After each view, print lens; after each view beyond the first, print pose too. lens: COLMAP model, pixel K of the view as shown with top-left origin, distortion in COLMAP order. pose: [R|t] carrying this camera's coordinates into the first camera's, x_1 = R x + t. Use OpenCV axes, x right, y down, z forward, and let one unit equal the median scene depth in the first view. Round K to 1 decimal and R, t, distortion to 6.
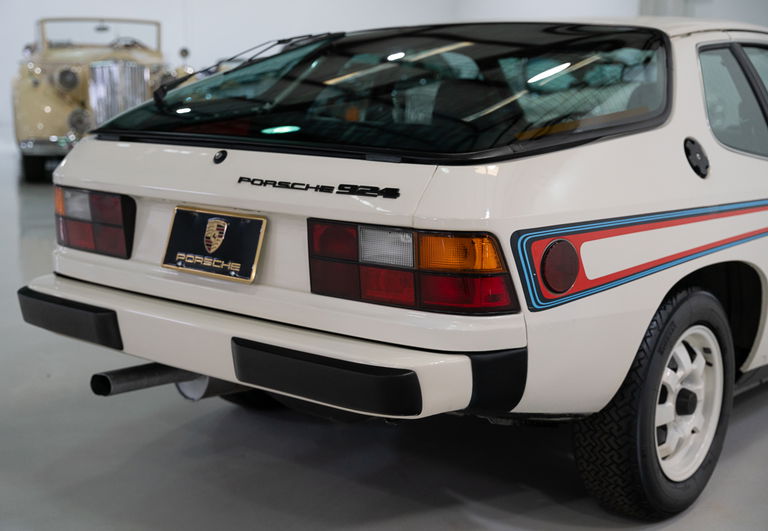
lens RADIAL K [[1138.6, 0, 384.0], [0, 1138.6, 265.5], [0, 0, 1]] dist [-0.000156, 0.004156]
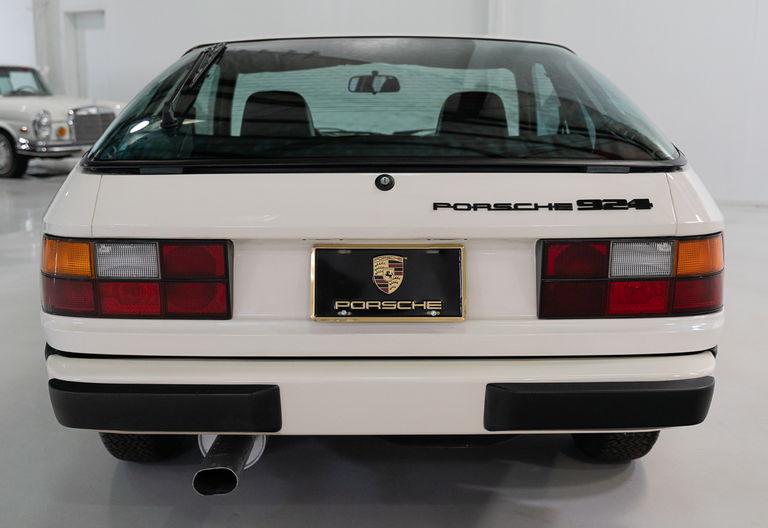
lens RADIAL K [[930.2, 0, 382.0], [0, 930.2, 250.4], [0, 0, 1]] dist [0.004797, 0.004868]
pose [[0.772165, -0.132927, 0.621363, -0.647843], [0.119114, 0.990820, 0.063941, -0.098465], [-0.624158, 0.024640, 0.780910, 0.497657]]
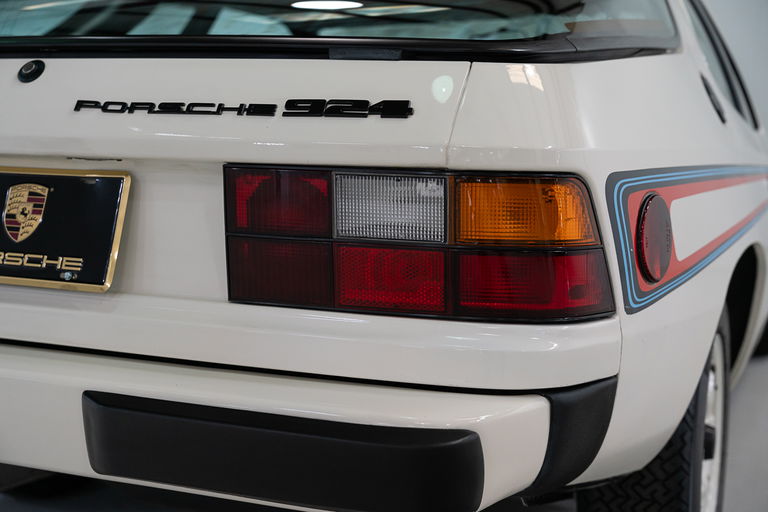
lens RADIAL K [[1088.1, 0, 384.0], [0, 1088.1, 256.0], [0, 0, 1]] dist [0.012877, 0.035001]
pose [[0.958731, -0.030915, 0.282628, -0.144812], [0.043996, 0.998229, -0.040052, 0.027098], [-0.280889, 0.050833, 0.958393, 0.484553]]
